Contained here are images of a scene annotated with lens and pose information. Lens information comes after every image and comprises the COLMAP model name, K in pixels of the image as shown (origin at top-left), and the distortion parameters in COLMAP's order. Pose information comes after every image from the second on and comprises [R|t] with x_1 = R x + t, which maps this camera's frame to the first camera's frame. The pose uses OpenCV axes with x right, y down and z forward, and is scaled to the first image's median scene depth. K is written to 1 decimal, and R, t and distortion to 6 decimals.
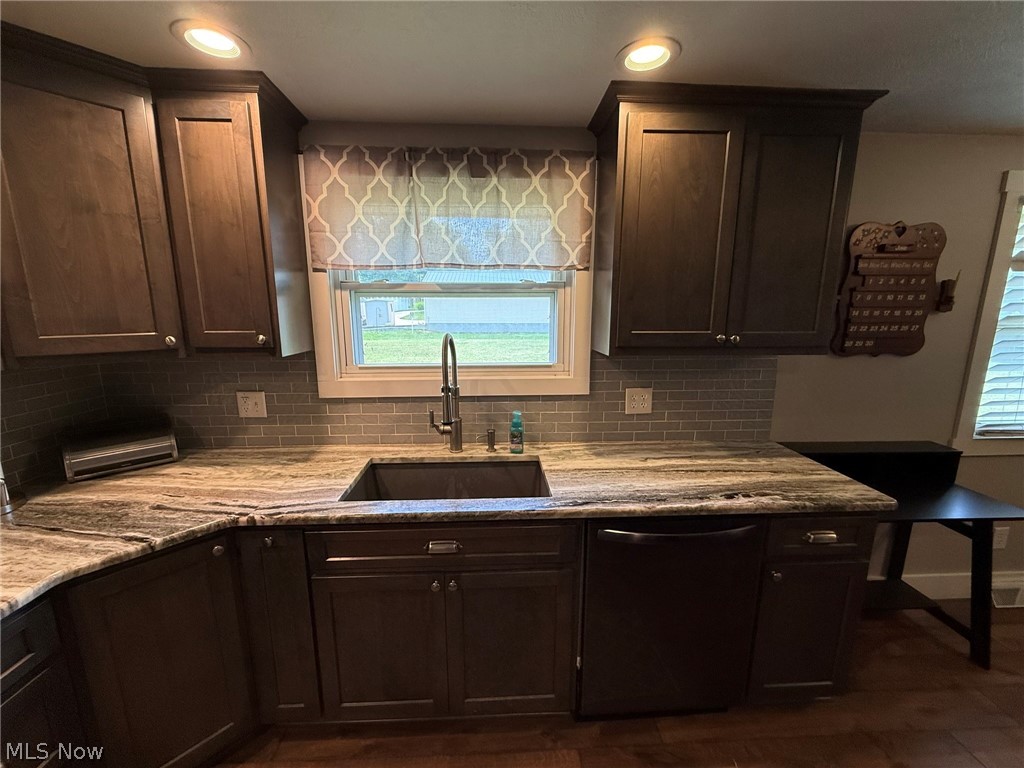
lens RADIAL K [[407.9, 0, 510.2], [0, 407.9, 384.1], [0, 0, 1]] dist [0.001096, -0.000588]
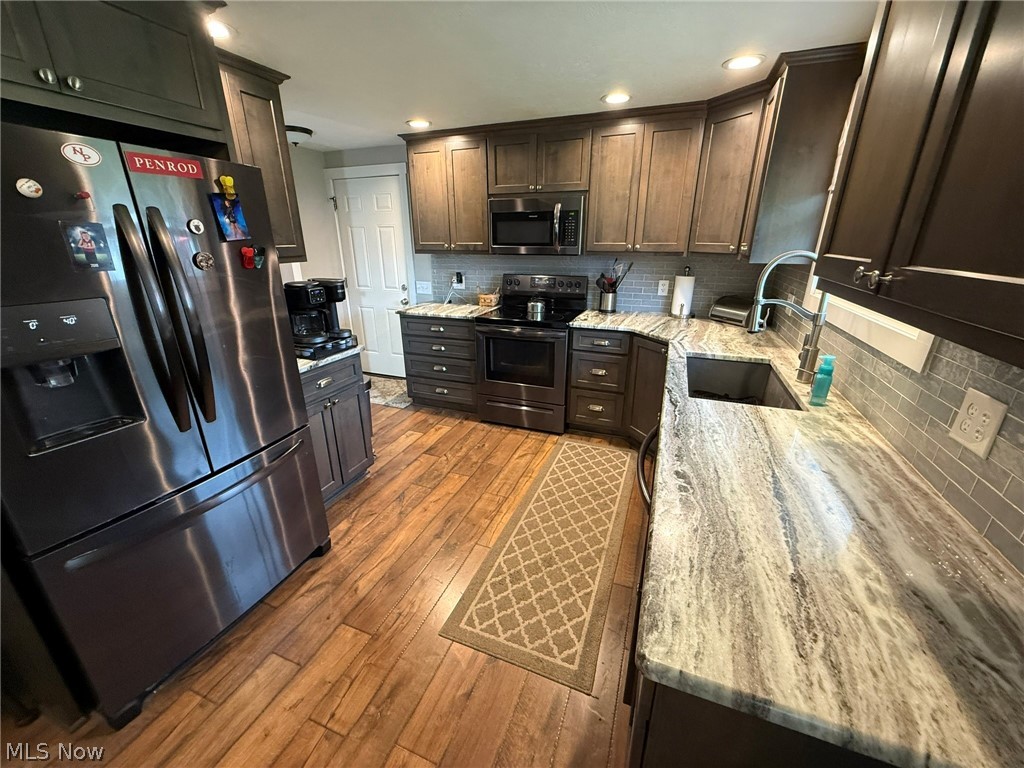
lens RADIAL K [[407.9, 0, 510.3], [0, 407.9, 384.1], [0, 0, 1]] dist [0.001096, -0.000588]
pose [[-0.412559, 0.308938, -0.856944, 1.075878], [-0.167800, 0.898862, 0.404834, -0.113762], [0.895343, 0.310813, -0.318993, 0.763273]]
